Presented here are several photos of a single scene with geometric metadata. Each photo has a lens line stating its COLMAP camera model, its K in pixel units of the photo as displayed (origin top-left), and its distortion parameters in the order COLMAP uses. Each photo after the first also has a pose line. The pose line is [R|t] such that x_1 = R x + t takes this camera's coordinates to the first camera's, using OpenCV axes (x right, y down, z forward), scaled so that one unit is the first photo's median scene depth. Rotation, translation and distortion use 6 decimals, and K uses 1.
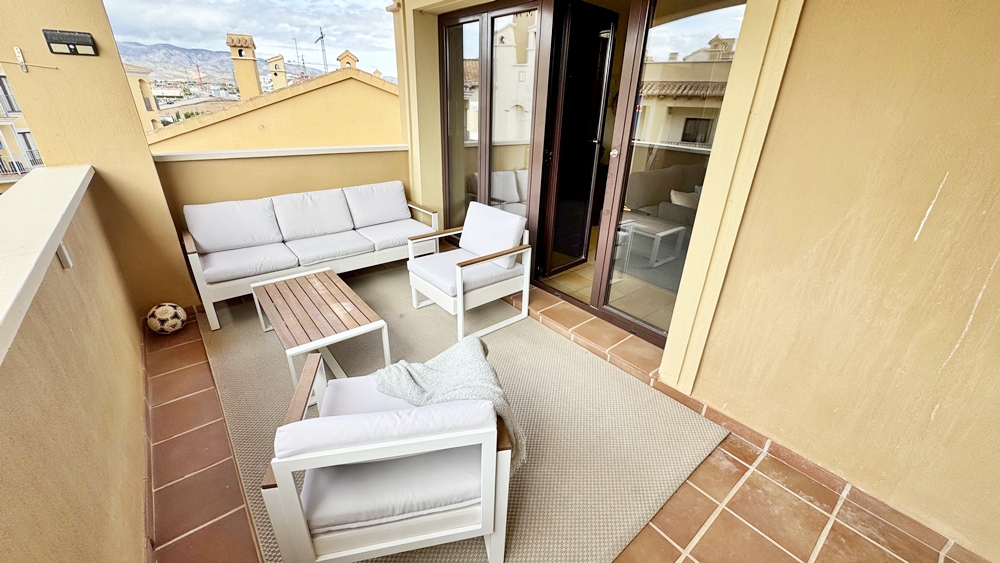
lens RADIAL K [[398.8, 0, 500.0], [0, 398.8, 281.5], [0, 0, 1]] dist [-0.001655, 0.000177]
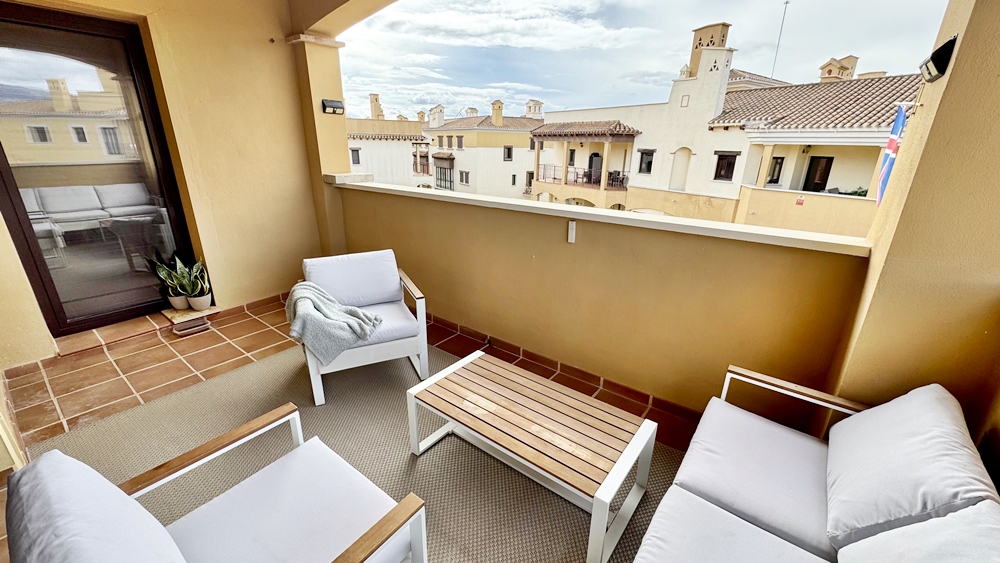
lens RADIAL K [[398.8, 0, 500.0], [0, 398.8, 281.5], [0, 0, 1]] dist [-0.001655, 0.000177]
pose [[-0.970606, 0.037343, -0.237760, -0.268684], [-0.138699, 0.720555, 0.679384, -0.613934], [0.196689, 0.692391, -0.694196, 1.373724]]
